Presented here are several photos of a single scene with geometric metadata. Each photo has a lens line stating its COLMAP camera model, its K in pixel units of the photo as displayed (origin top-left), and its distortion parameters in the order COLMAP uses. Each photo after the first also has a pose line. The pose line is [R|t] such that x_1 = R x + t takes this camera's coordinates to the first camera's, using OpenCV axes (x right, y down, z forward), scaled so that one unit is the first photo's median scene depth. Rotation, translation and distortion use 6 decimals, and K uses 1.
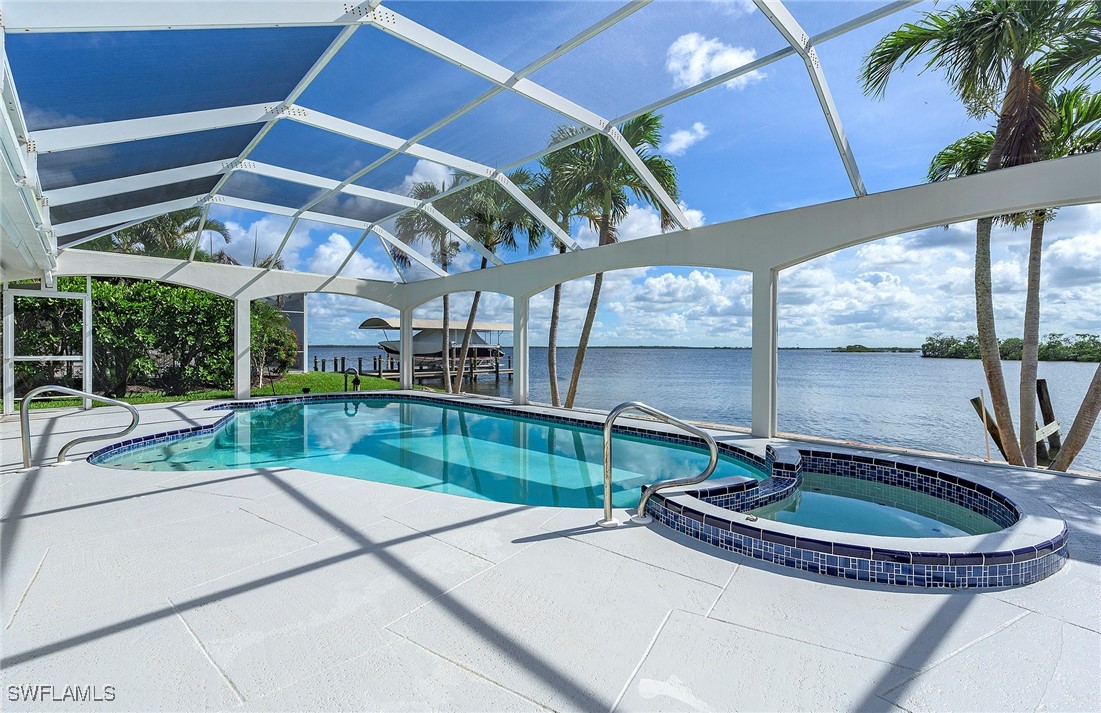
lens RADIAL K [[514.5, 0, 551.1], [0, 514.5, 351.5], [0, 0, 1]] dist [-0.005640, -0.000372]
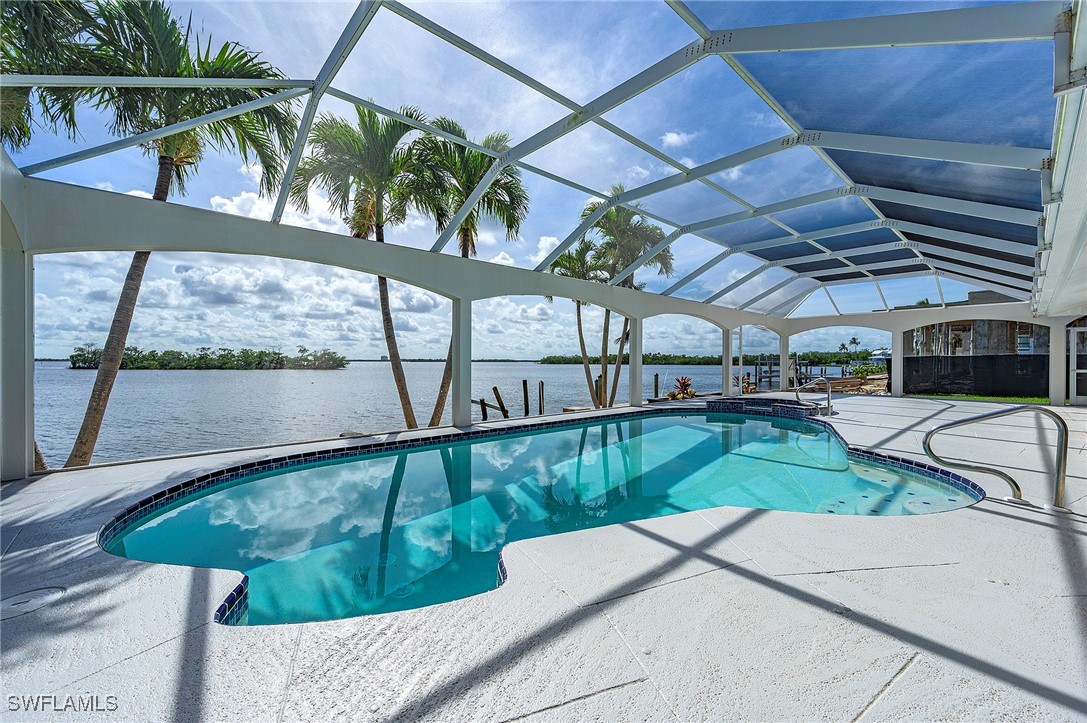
lens RADIAL K [[448.6, 0, 553.9], [0, 448.6, 364.2], [0, 0, 1]] dist [0.006886, 0.000243]
pose [[0.009524, -0.012321, 0.999879, -0.774839], [0.006880, 0.999901, 0.012256, -0.009401], [-0.999931, 0.006763, 0.009608, 0.792891]]
